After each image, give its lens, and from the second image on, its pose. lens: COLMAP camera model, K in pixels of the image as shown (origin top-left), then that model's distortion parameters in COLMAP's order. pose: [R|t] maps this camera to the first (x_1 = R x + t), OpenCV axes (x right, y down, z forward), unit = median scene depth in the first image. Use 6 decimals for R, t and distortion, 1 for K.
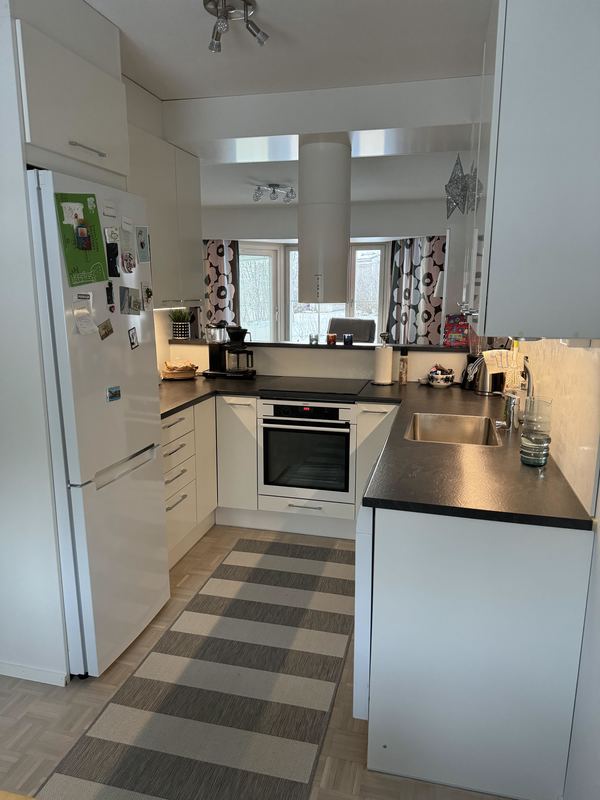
lens RADIAL K [[551.6, 0, 302.3], [0, 551.6, 402.5], [0, 0, 1]] dist [0.094606, 0.002064]
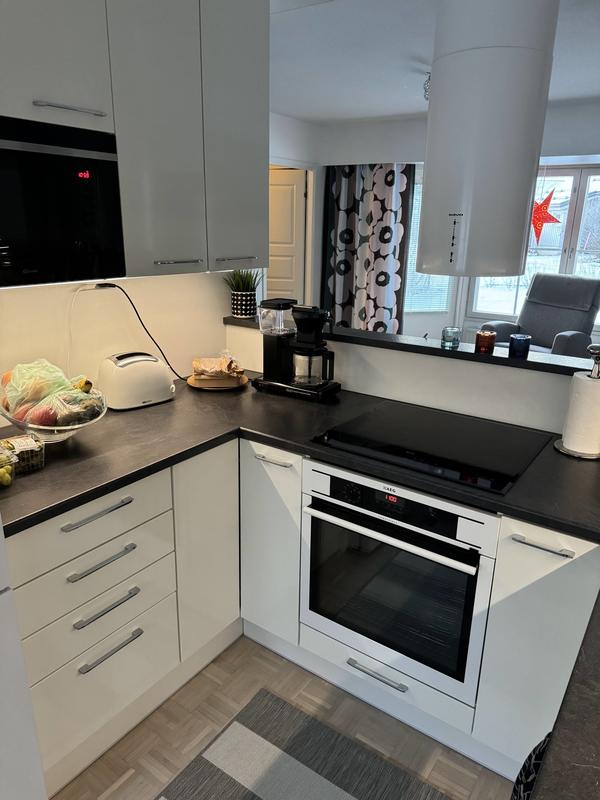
lens RADIAL K [[565.0, 0, 295.8], [0, 565.0, 404.4], [0, 0, 1]] dist [0.096590, -0.139286]
pose [[0.933214, 0.121572, -0.338131, 0.074659], [-0.086557, 0.989373, 0.116832, -0.103560], [0.348741, -0.079761, 0.933819, 0.435402]]
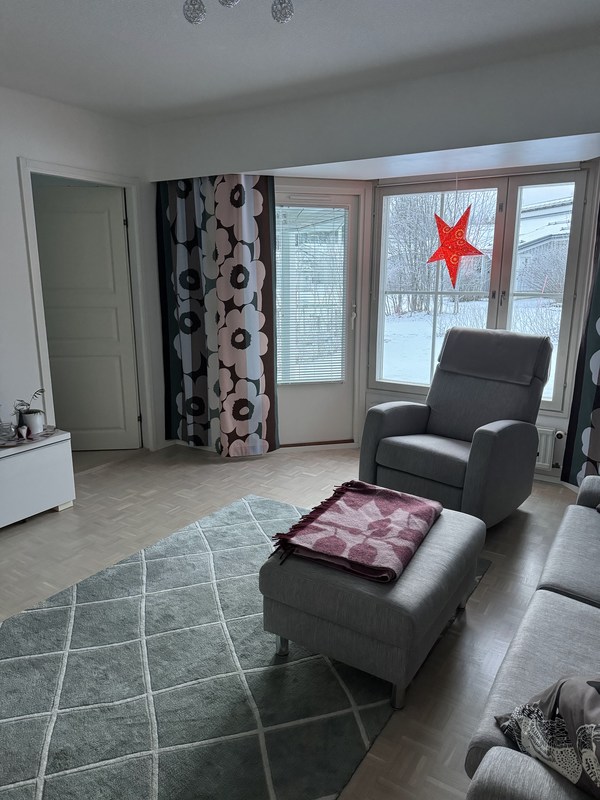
lens RADIAL K [[565.0, 0, 295.8], [0, 565.0, 404.4], [0, 0, 1]] dist [0.096590, -0.139286]
pose [[0.948747, 0.067987, -0.308637, 0.179785], [-0.060708, 0.997605, 0.033138, -0.213284], [0.310151, -0.012703, 0.950602, 1.086087]]
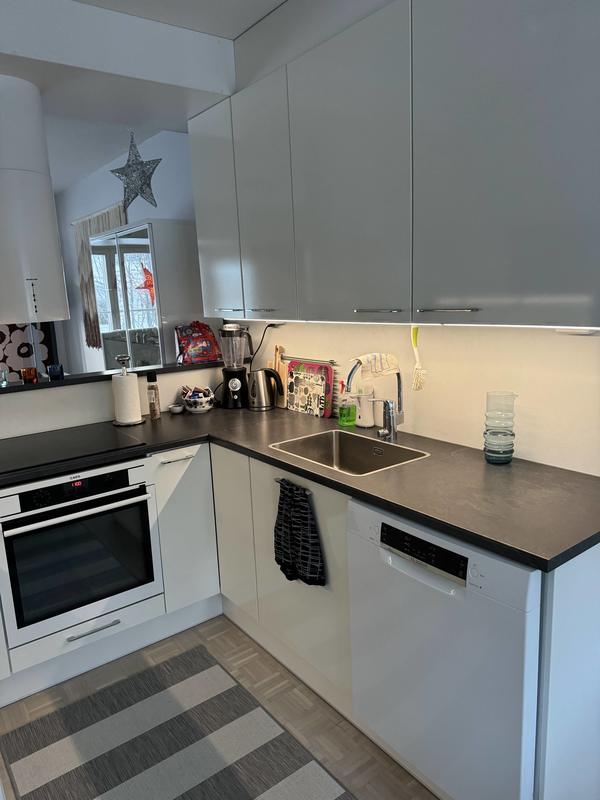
lens RADIAL K [[565.0, 0, 295.8], [0, 565.0, 404.4], [0, 0, 1]] dist [0.096590, -0.139286]
pose [[0.626675, -0.187173, 0.756468, -0.272394], [0.203975, 0.976282, 0.072584, -0.064790], [-0.752112, 0.108814, 0.649990, 0.308478]]
